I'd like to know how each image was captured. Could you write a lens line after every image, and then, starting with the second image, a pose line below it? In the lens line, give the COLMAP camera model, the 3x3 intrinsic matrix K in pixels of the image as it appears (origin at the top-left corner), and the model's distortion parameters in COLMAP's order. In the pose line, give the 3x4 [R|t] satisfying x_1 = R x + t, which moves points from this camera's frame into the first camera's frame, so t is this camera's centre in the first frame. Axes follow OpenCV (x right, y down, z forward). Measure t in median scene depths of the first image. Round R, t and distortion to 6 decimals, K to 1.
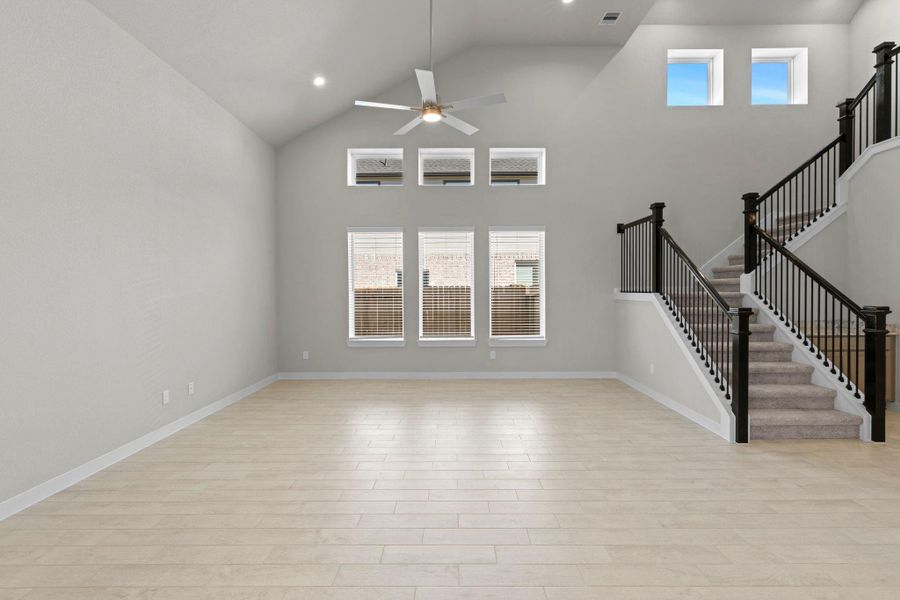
lens RADIAL K [[431.5, 0, 450.0], [0, 431.5, 300.0], [0, 0, 1]] dist [0.001896, 0.000543]
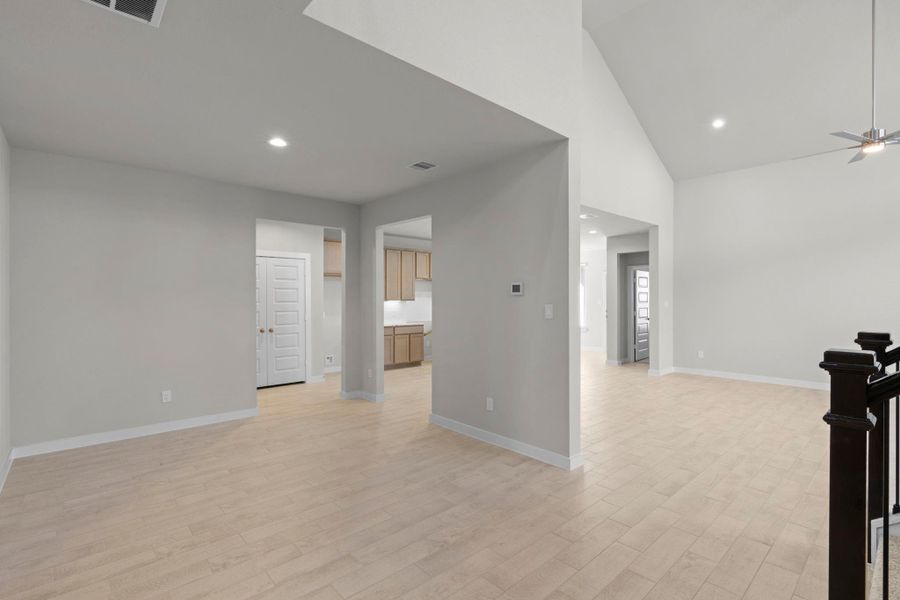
lens RADIAL K [[421.8, 0, 449.7], [0, 421.8, 305.0], [0, 0, 1]] dist [-0.000611, -0.000185]
pose [[-0.768338, 0.003143, -0.640036, 1.474145], [-0.013632, 0.999681, 0.021275, -0.028165], [0.639899, 0.025071, -0.768050, 1.050155]]
